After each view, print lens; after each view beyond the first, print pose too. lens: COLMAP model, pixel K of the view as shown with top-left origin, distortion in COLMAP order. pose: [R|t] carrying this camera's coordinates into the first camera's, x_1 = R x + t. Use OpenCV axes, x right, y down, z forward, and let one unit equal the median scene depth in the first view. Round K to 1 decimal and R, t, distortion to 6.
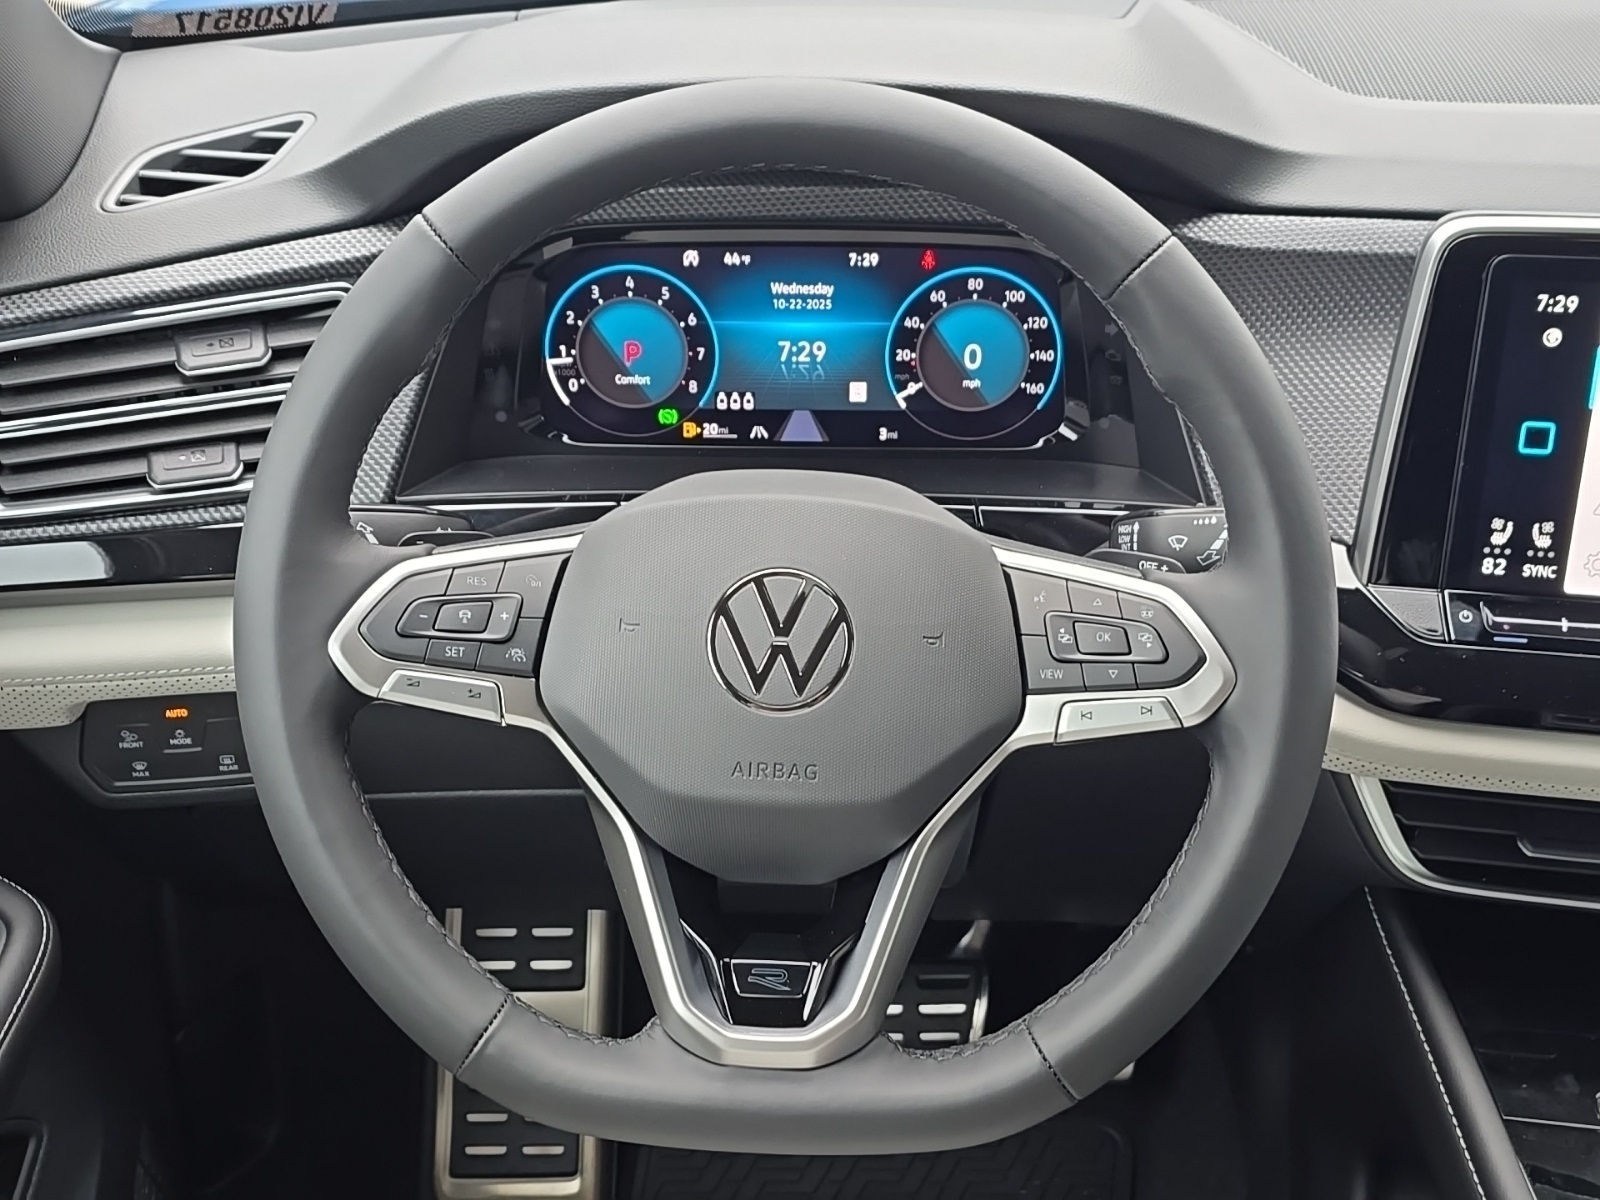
lens RADIAL K [[1999.1, 0, 800.0], [0, 1999.1, 600.0], [0, 0, 1]] dist [0.182015, -0.603083]
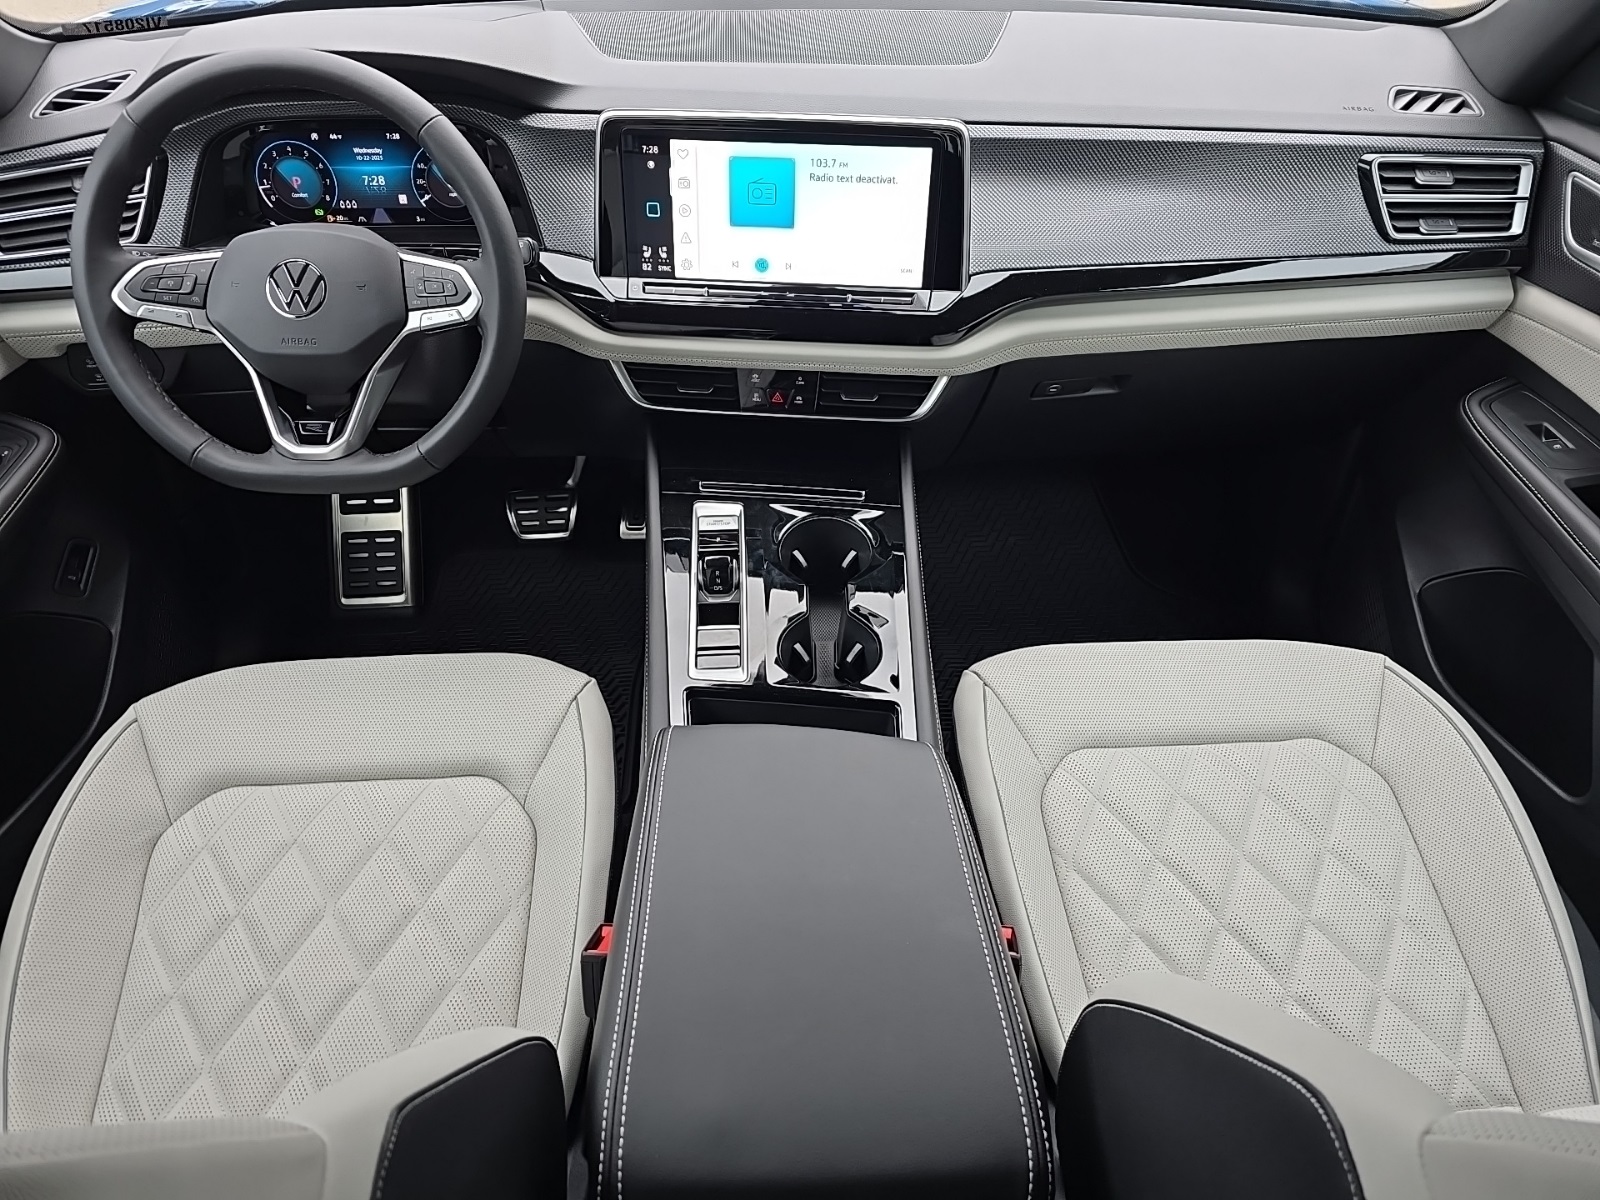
lens RADIAL K [[1094.7, 0, 799.5], [0, 1094.7, 629.7], [0, 0, 1]] dist [-0.005300, -0.010082]
pose [[0.995129, -0.045282, 0.087564, 0.368295], [0.024838, 0.974773, 0.221812, 0.114868], [-0.095399, -0.218556, 0.971150, -0.369871]]
